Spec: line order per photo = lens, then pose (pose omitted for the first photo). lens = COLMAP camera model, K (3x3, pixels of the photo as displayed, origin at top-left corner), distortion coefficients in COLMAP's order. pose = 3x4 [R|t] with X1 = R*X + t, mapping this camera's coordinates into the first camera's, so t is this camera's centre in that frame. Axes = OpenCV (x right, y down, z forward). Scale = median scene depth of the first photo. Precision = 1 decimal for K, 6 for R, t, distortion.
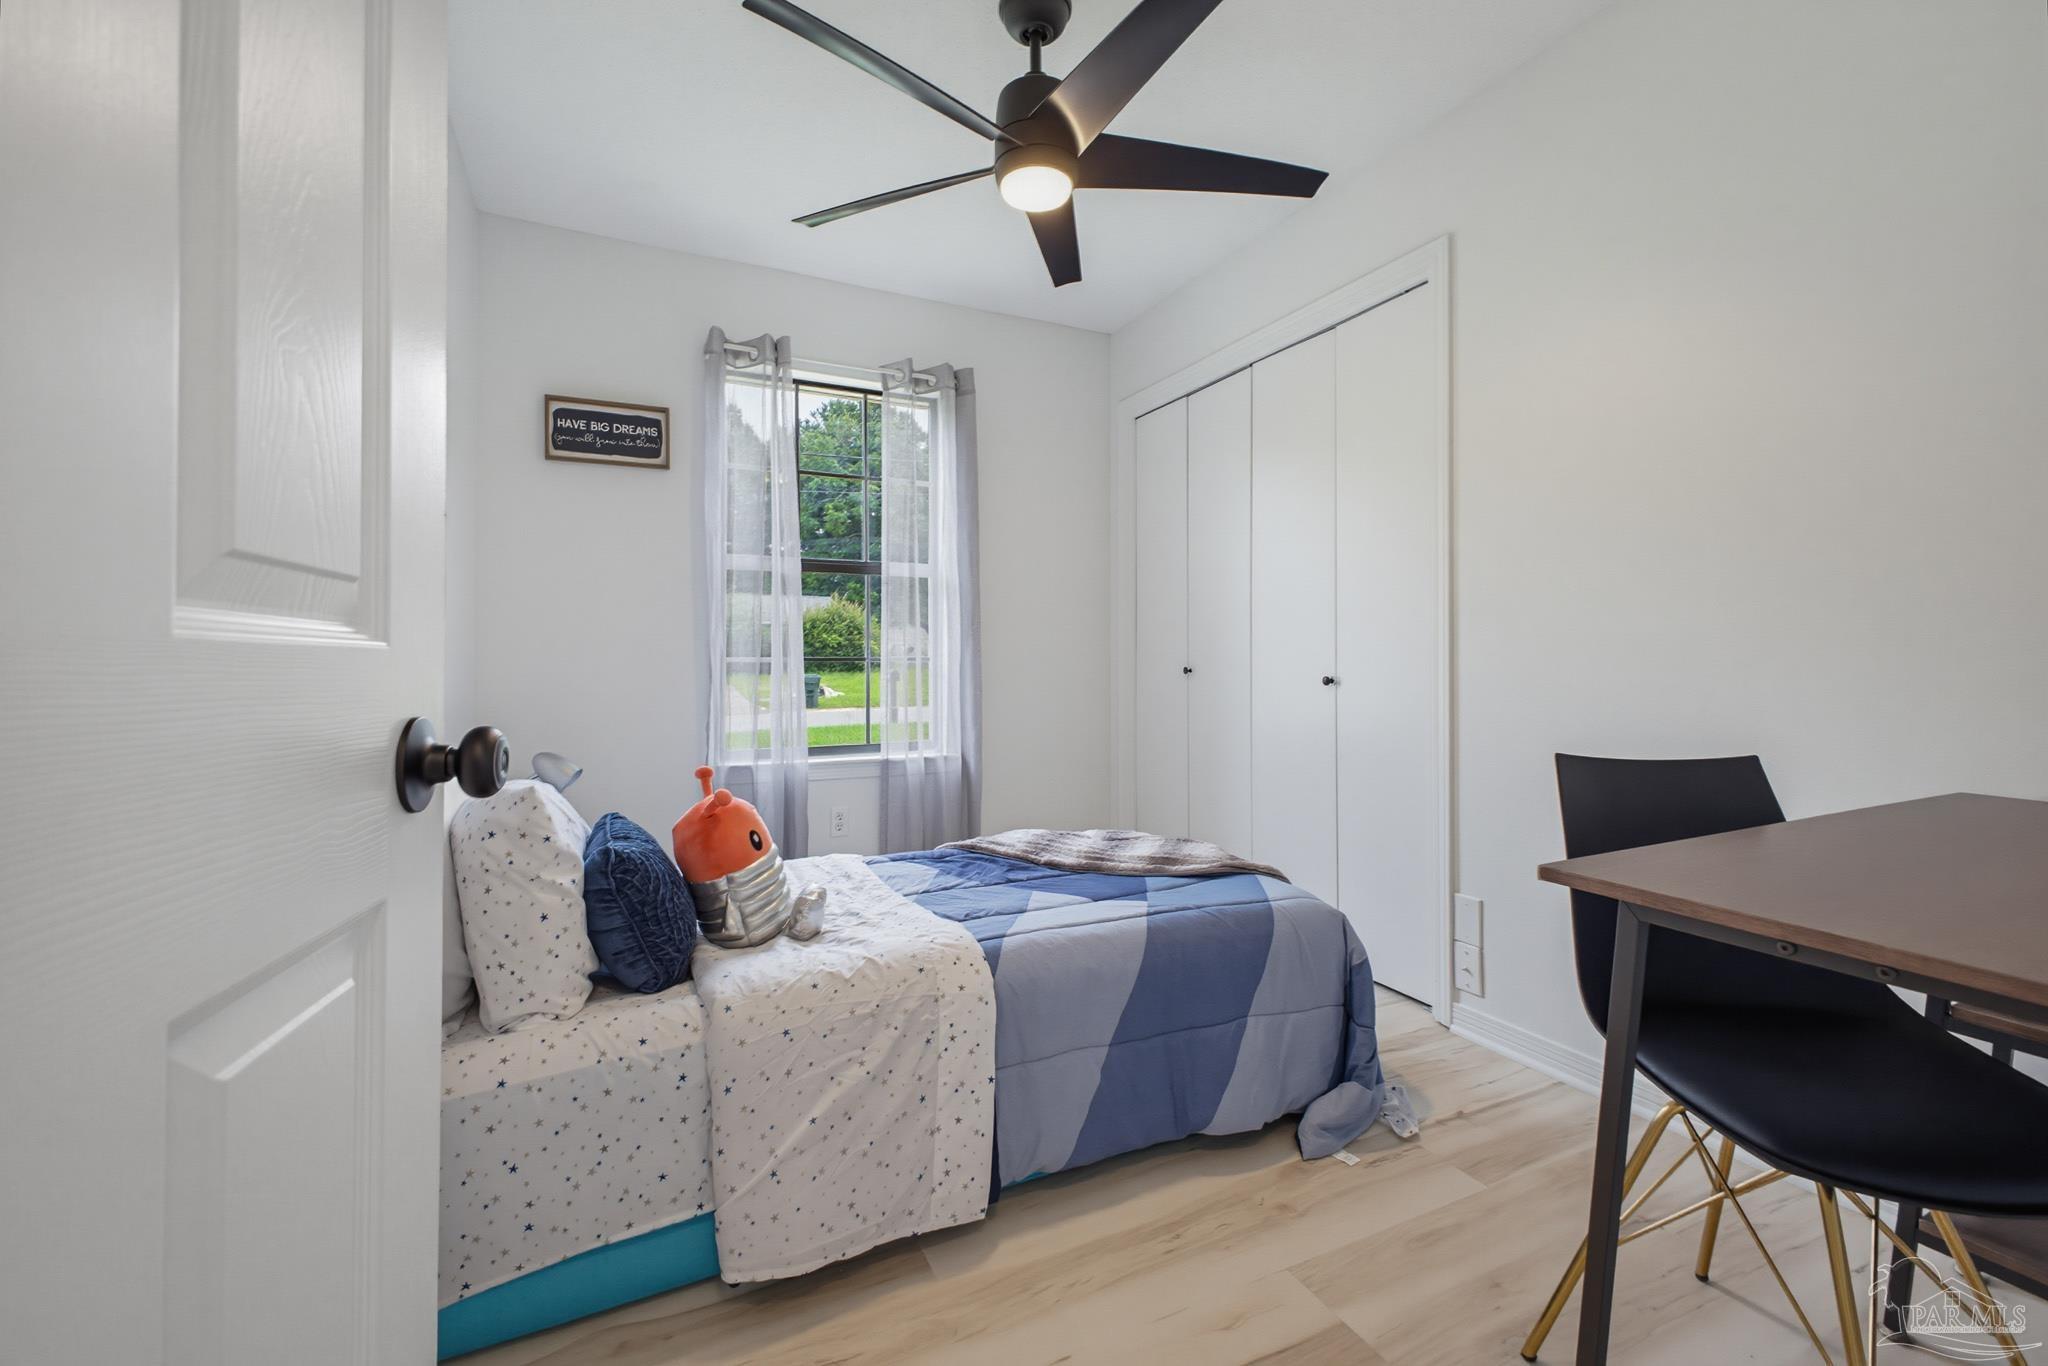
lens RADIAL K [[833.1, 0, 1017.4], [0, 833.1, 654.3], [0, 0, 1]] dist [0.000488, 0.000033]
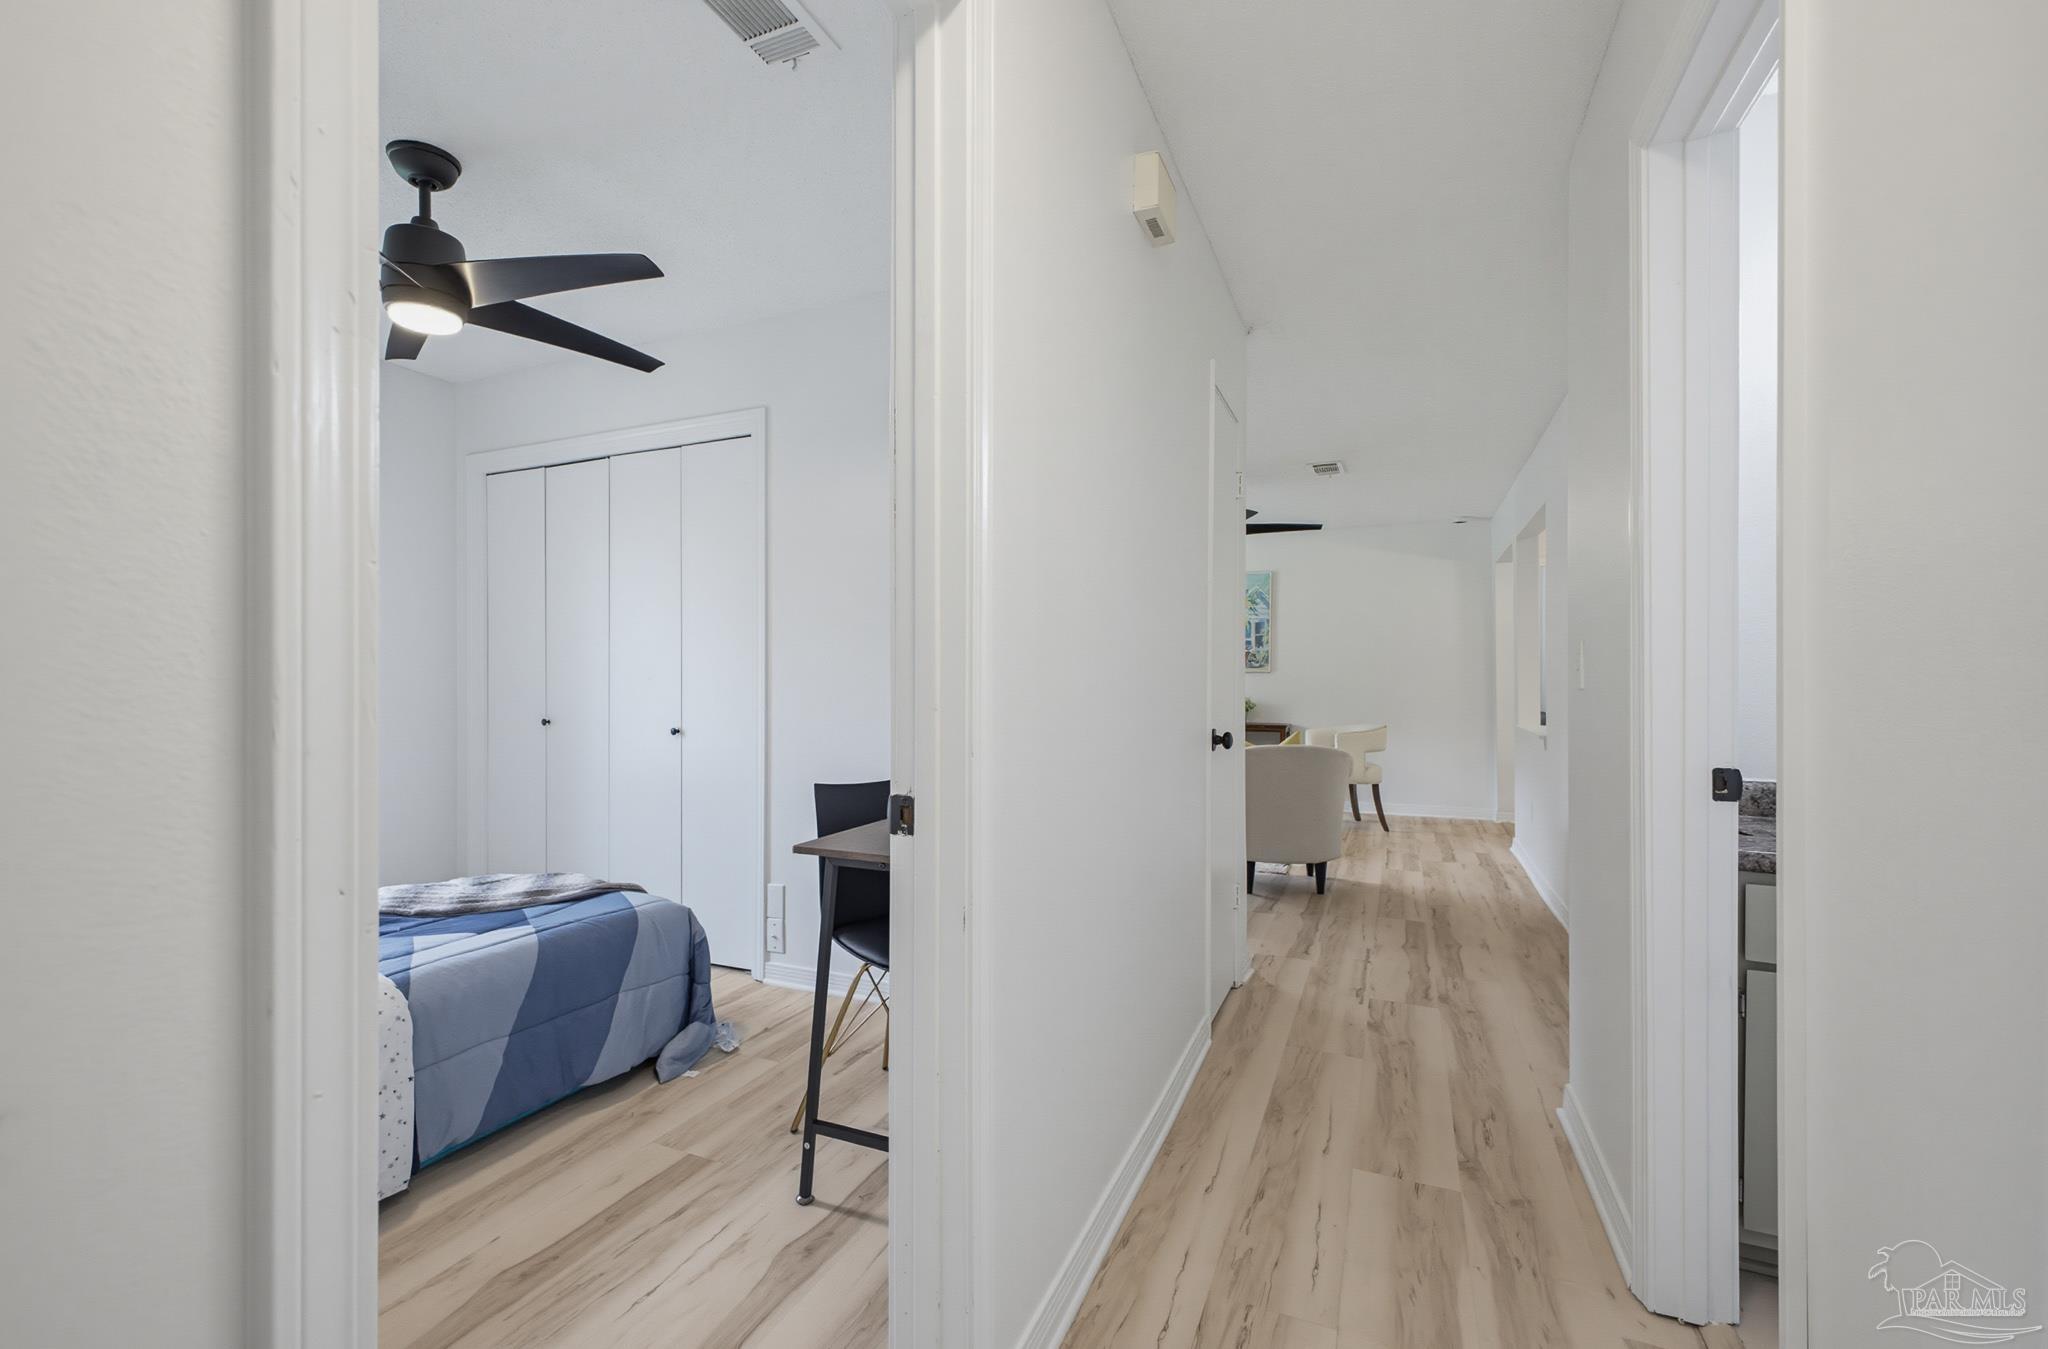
lens RADIAL K [[918.5, 0, 1018.5], [0, 918.5, 672.8], [0, 0, 1]] dist [0.002135, 0.000052]
pose [[0.748876, 0.002707, 0.662705, -0.221651], [-0.005721, 0.999981, 0.002380, -0.089281], [-0.662686, -0.005574, 0.748877, -0.529111]]
